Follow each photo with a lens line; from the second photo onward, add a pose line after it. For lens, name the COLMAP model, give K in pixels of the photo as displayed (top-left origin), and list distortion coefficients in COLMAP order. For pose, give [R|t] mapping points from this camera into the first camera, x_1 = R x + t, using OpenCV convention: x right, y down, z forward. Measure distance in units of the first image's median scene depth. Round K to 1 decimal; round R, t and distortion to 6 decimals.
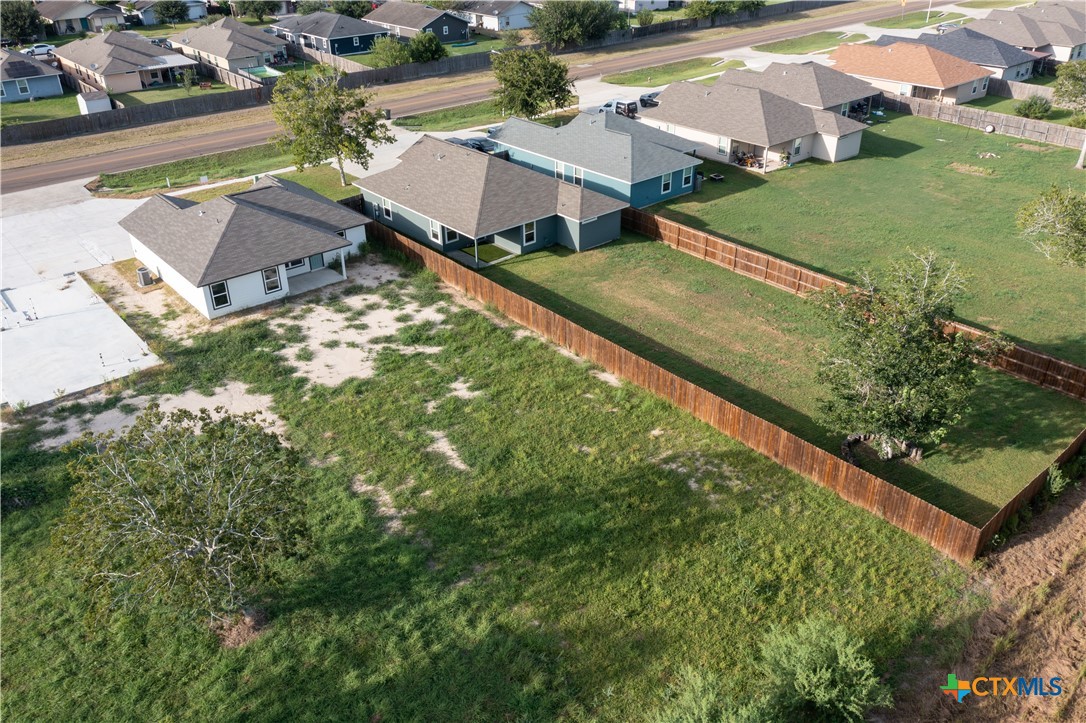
lens RADIAL K [[855.3, 0, 543.0], [0, 855.3, 361.5], [0, 0, 1]] dist [-0.002637, 0.011493]
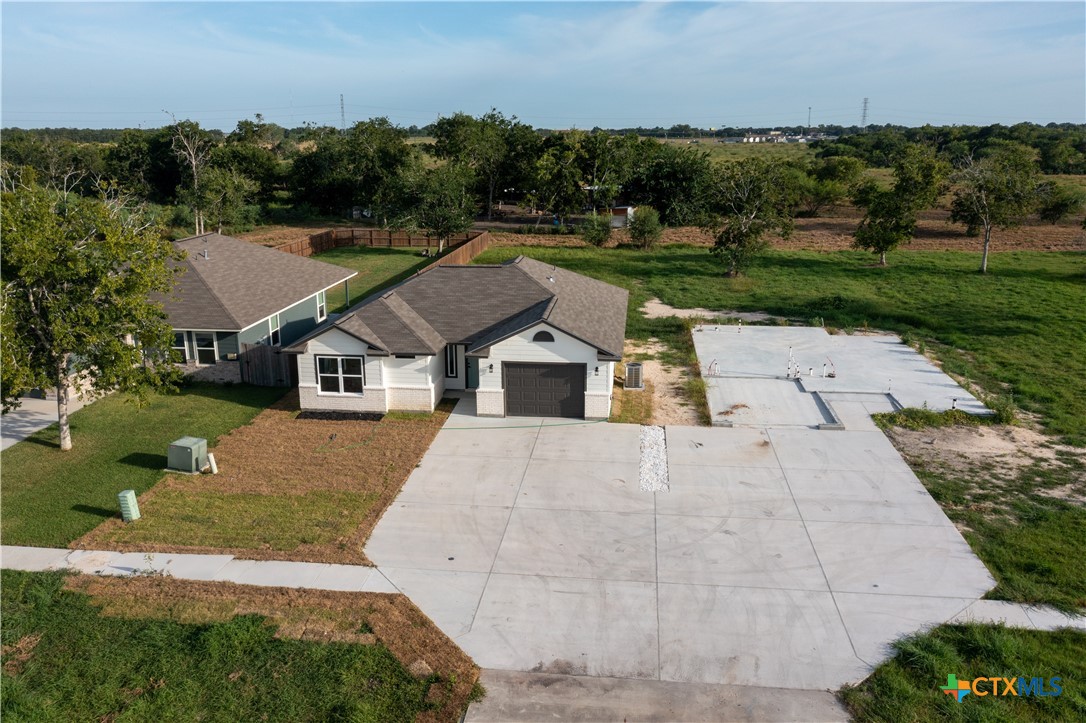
lens RADIAL K [[859.6, 0, 541.3], [0, 859.6, 357.7], [0, 0, 1]] dist [-0.000049, -0.000140]
pose [[-0.679864, -0.173468, 0.712526, -0.951393], [0.369384, 0.758356, 0.537077, -0.530495], [-0.633514, 0.628335, -0.451503, 1.427428]]
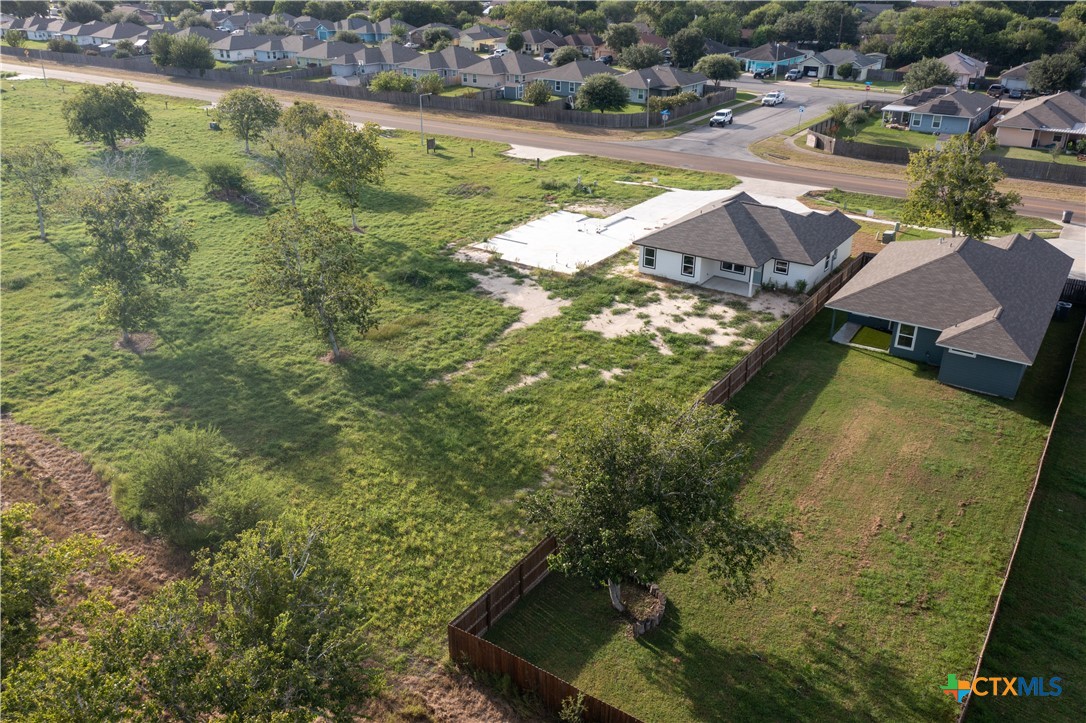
lens RADIAL K [[861.7, 0, 541.1], [0, 861.7, 360.3], [0, 0, 1]] dist [-0.001592, 0.005553]
pose [[0.255342, 0.421893, -0.869947, 0.752954], [-0.476509, 0.837821, 0.266451, -0.209525], [0.841273, 0.346501, 0.414966, 0.362474]]
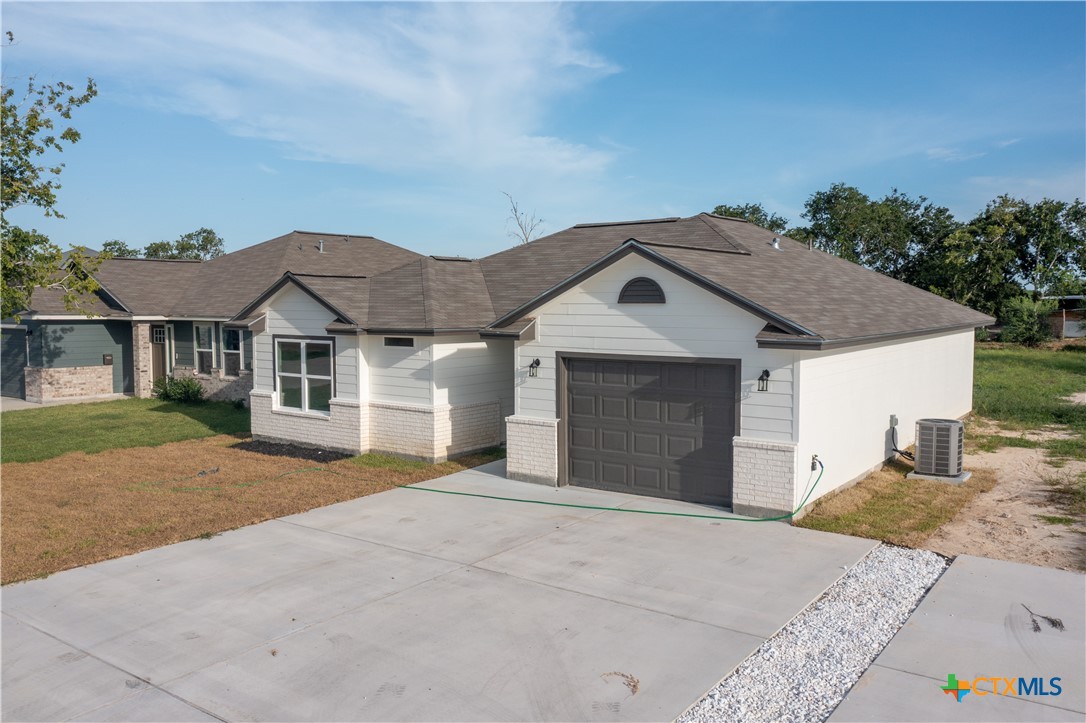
lens RADIAL K [[861.7, 0, 541.1], [0, 861.7, 360.3], [0, 0, 1]] dist [-0.001592, 0.005553]
pose [[-0.232493, -0.057604, 0.970891, -0.749303], [0.479525, 0.861693, 0.165954, -0.246363], [-0.846169, 0.504150, -0.172715, 1.215780]]
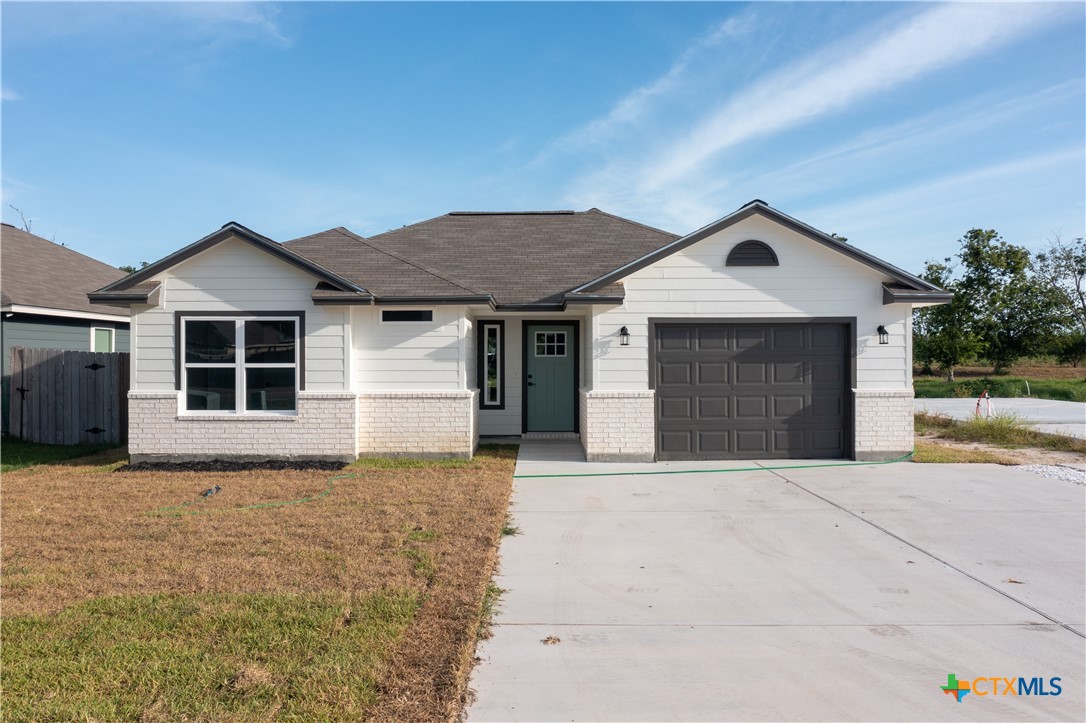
lens RADIAL K [[859.6, 0, 541.3], [0, 859.6, 357.7], [0, 0, 1]] dist [-0.000049, -0.000140]
pose [[-0.760360, 0.012522, 0.649381, -0.625883], [0.328152, 0.870226, 0.367453, -0.296035], [-0.560508, 0.492493, -0.665794, 1.359156]]
